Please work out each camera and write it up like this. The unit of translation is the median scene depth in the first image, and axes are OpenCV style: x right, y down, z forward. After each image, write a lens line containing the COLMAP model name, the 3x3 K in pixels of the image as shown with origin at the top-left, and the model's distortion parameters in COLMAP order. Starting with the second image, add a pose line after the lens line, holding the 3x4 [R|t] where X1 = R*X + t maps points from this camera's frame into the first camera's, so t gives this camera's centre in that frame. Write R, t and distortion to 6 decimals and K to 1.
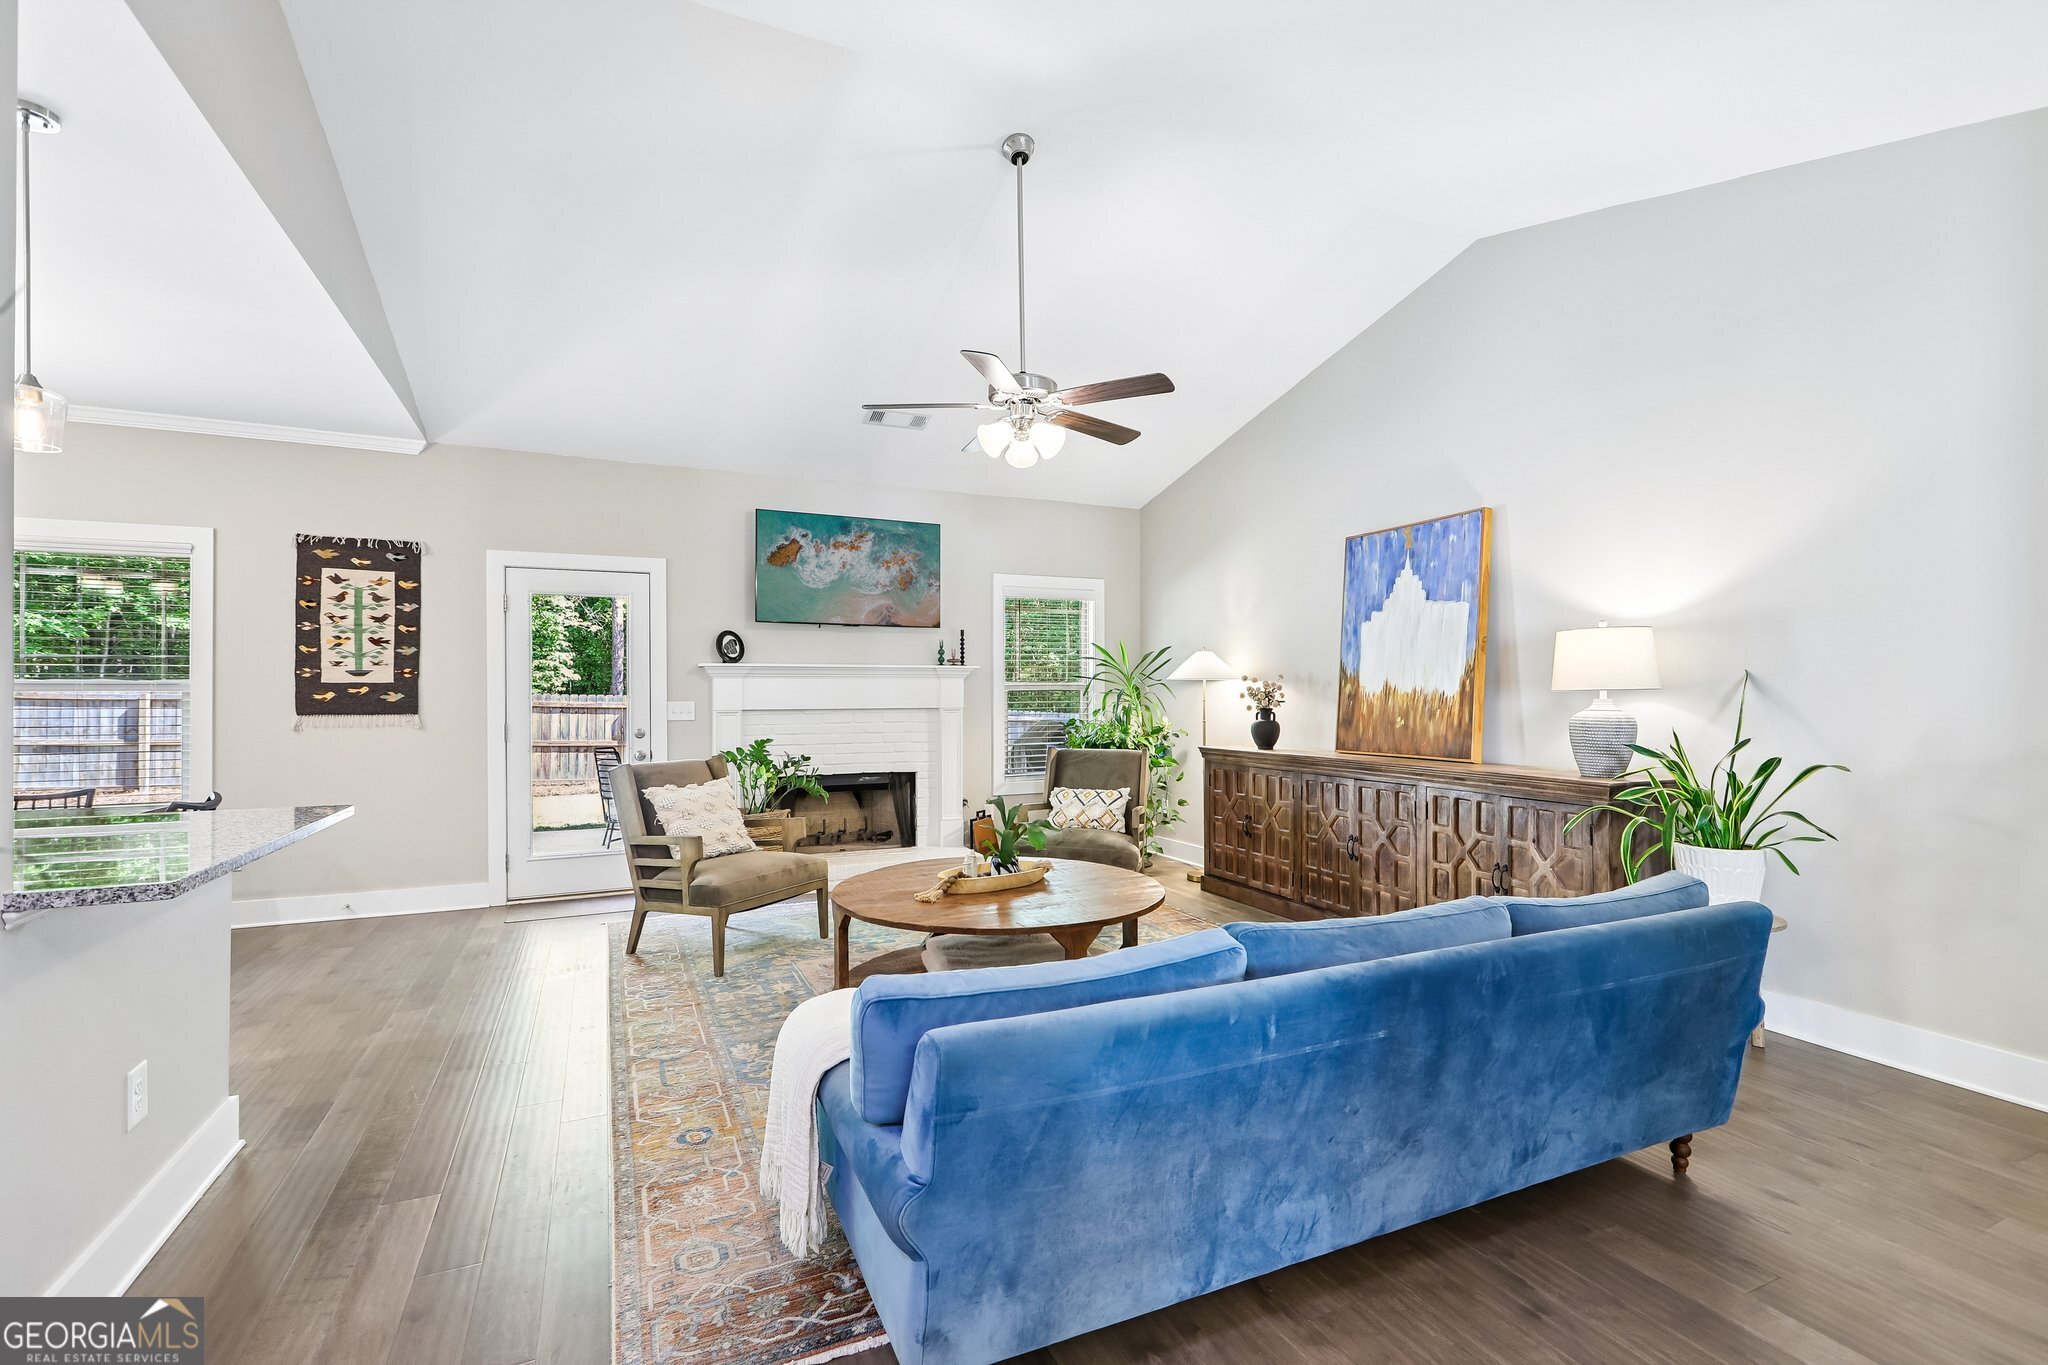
lens RADIAL K [[911.4, 0, 1021.3], [0, 911.4, 687.2], [0, 0, 1]] dist [0.000981, 0.001846]
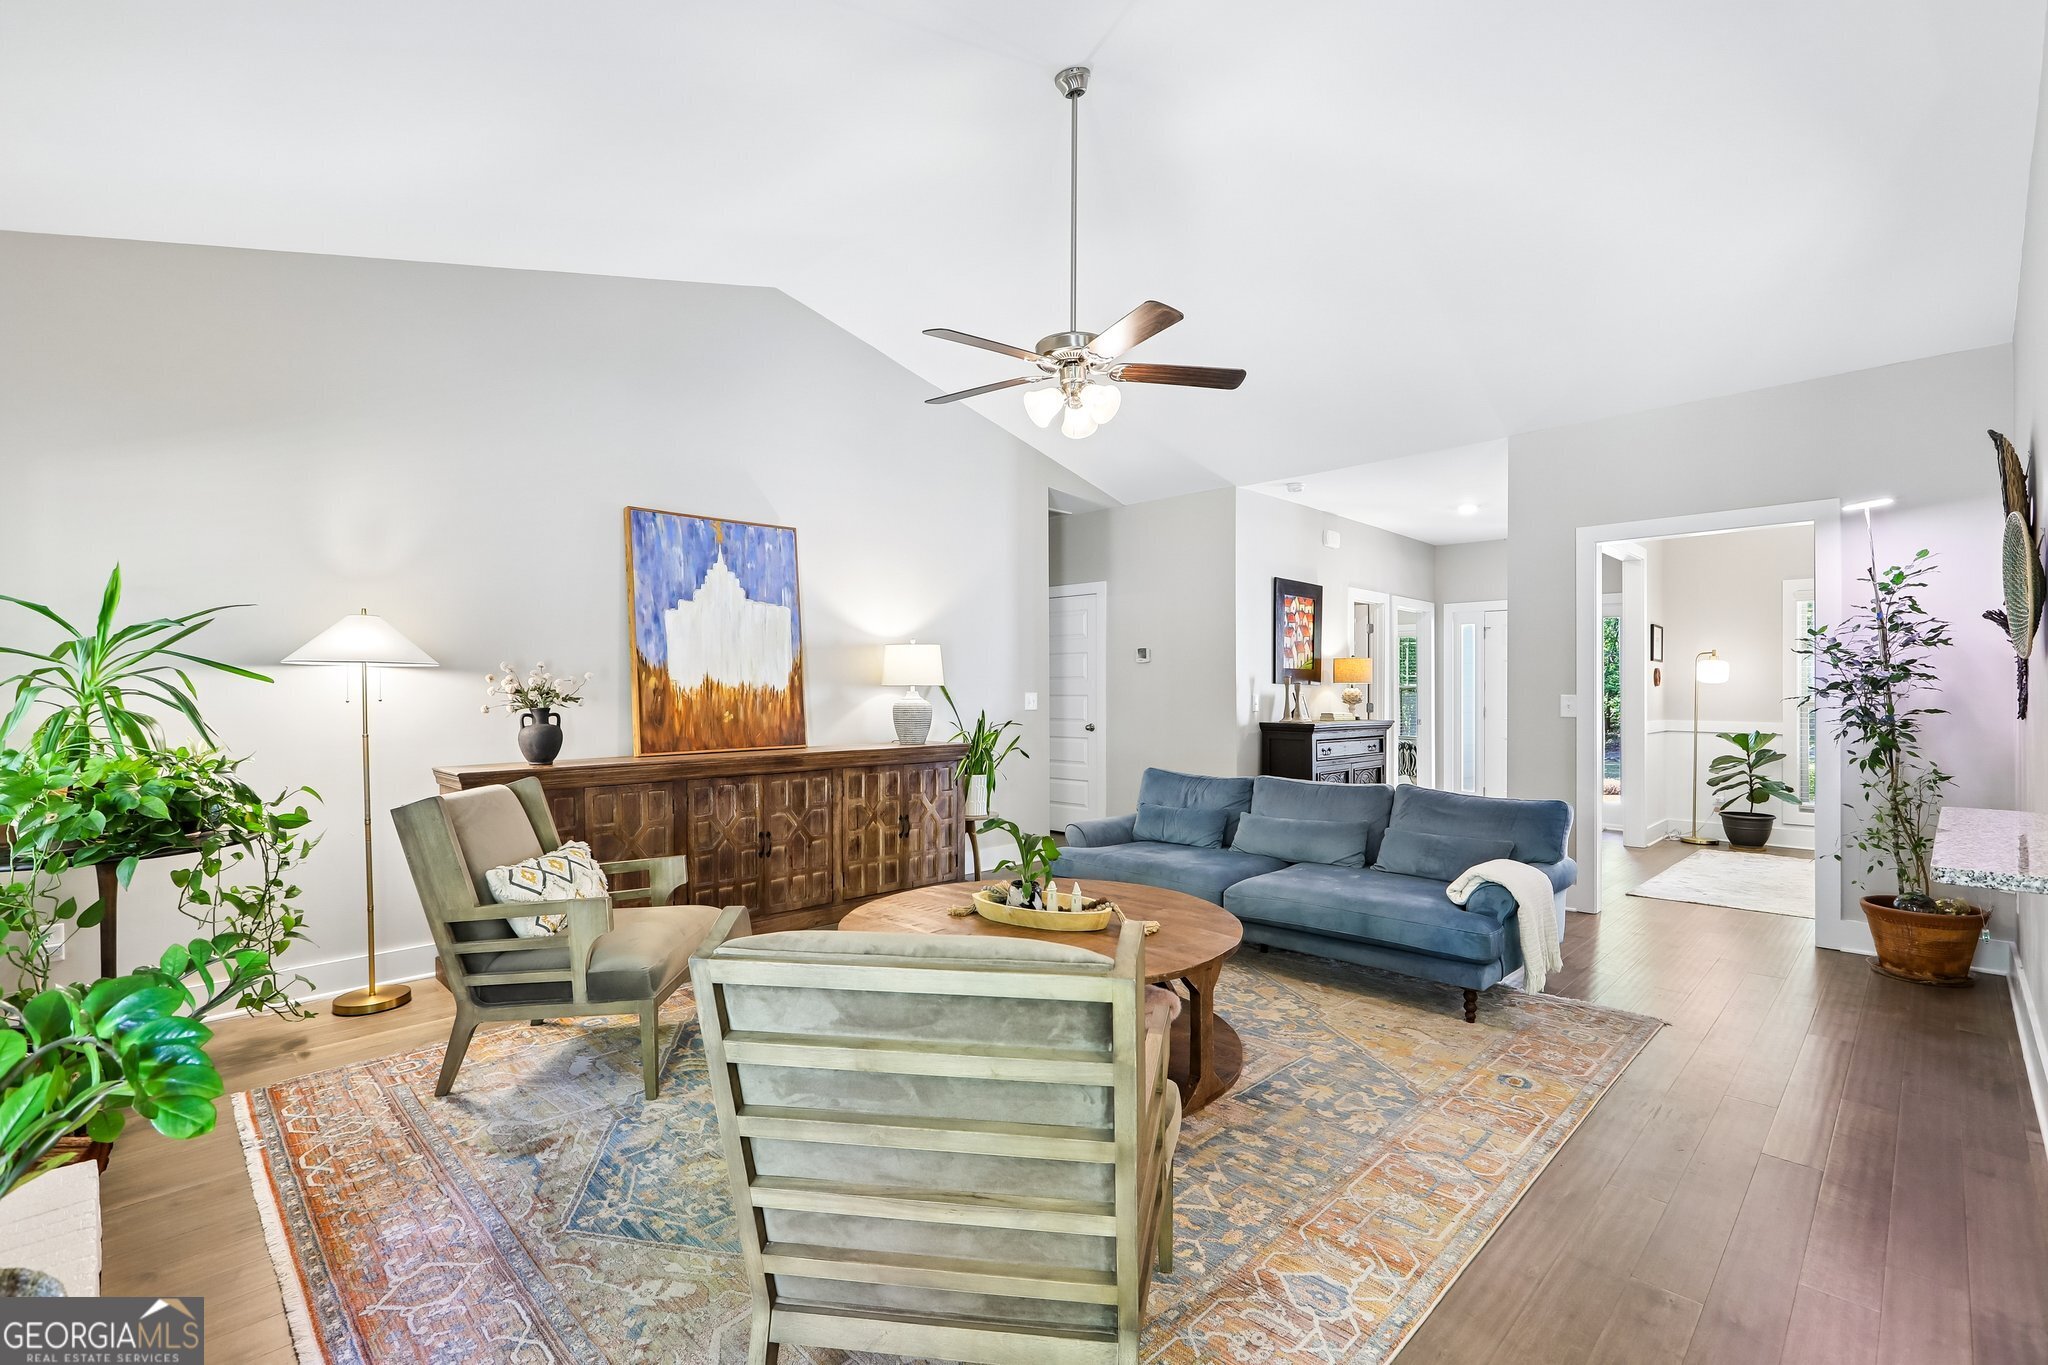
lens RADIAL K [[911.4, 0, 1028.9], [0, 911.4, 690.2], [0, 0, 1]] dist [0.000981, 0.001846]
pose [[-0.346721, 0.000004, 0.937968, -0.588615], [-0.003574, 0.999993, -0.001325, 0.008791], [-0.937961, -0.003812, -0.346719, 0.960315]]
